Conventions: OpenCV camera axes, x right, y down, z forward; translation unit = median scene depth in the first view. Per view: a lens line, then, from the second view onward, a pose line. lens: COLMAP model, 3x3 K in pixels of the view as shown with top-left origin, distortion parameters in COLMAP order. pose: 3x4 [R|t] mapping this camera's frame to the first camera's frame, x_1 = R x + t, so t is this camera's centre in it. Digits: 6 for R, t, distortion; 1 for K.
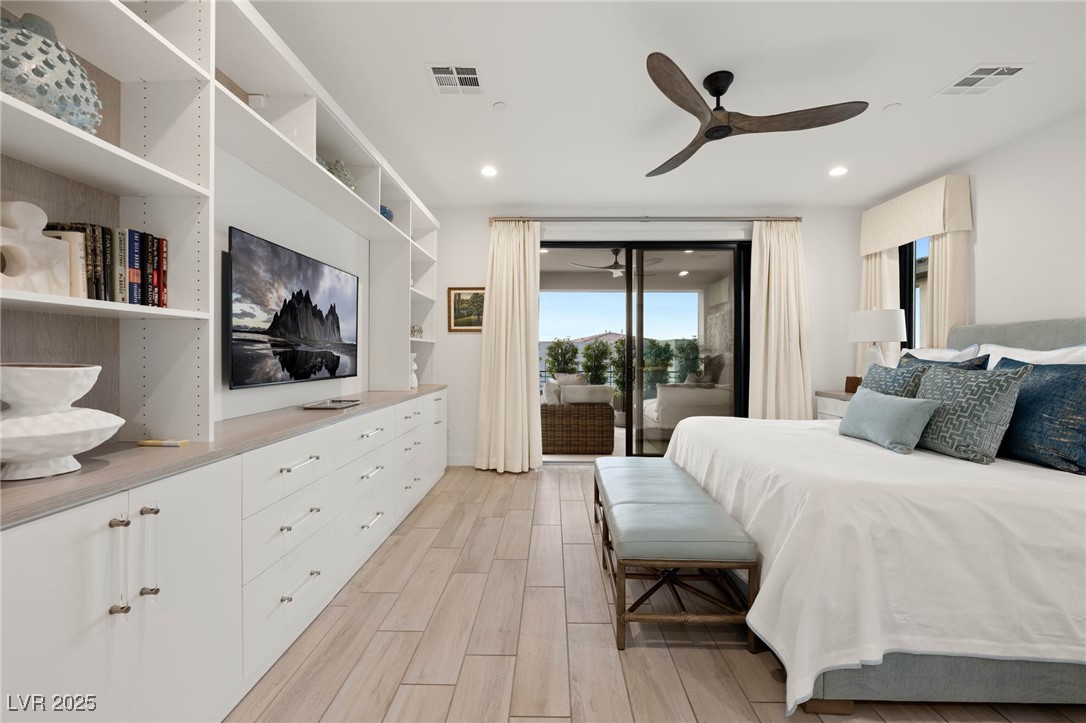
lens RADIAL K [[442.4, 0, 545.7], [0, 442.4, 355.1], [0, 0, 1]] dist [-0.000330, 0.000304]
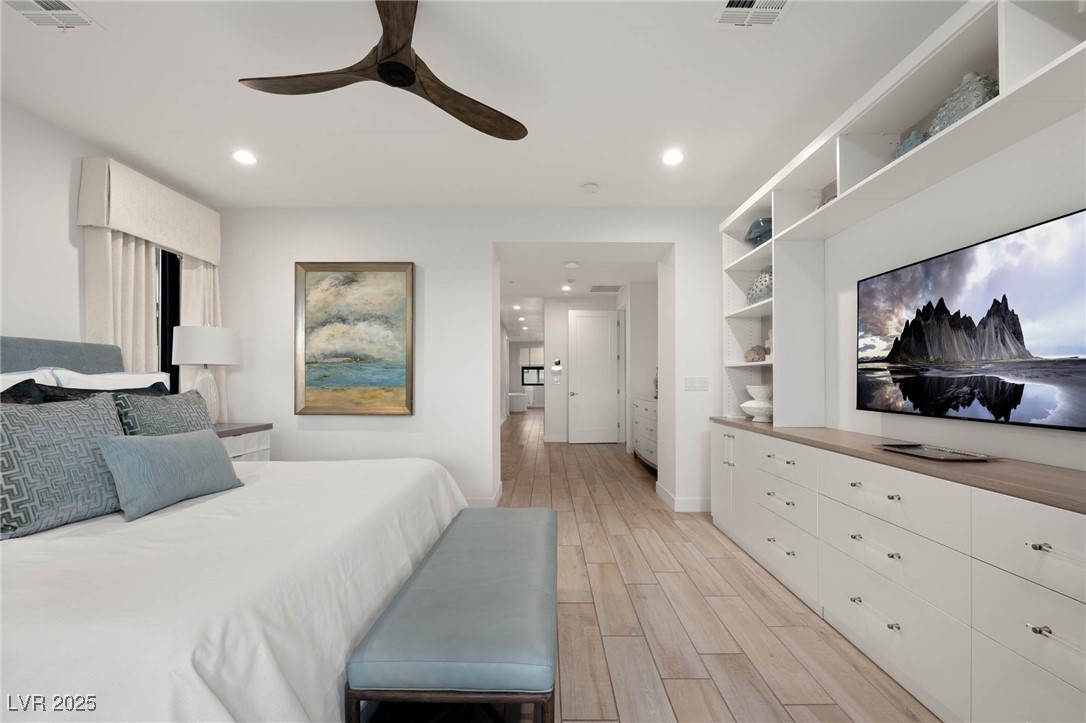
lens RADIAL K [[435.8, 0, 545.6], [0, 435.8, 365.0], [0, 0, 1]] dist [-0.001072, 0.000044]
pose [[-0.999912, -0.002454, -0.013058, 0.144825], [-0.002017, 0.999443, -0.033316, -0.003481], [0.013133, -0.033287, -0.999360, 1.633944]]
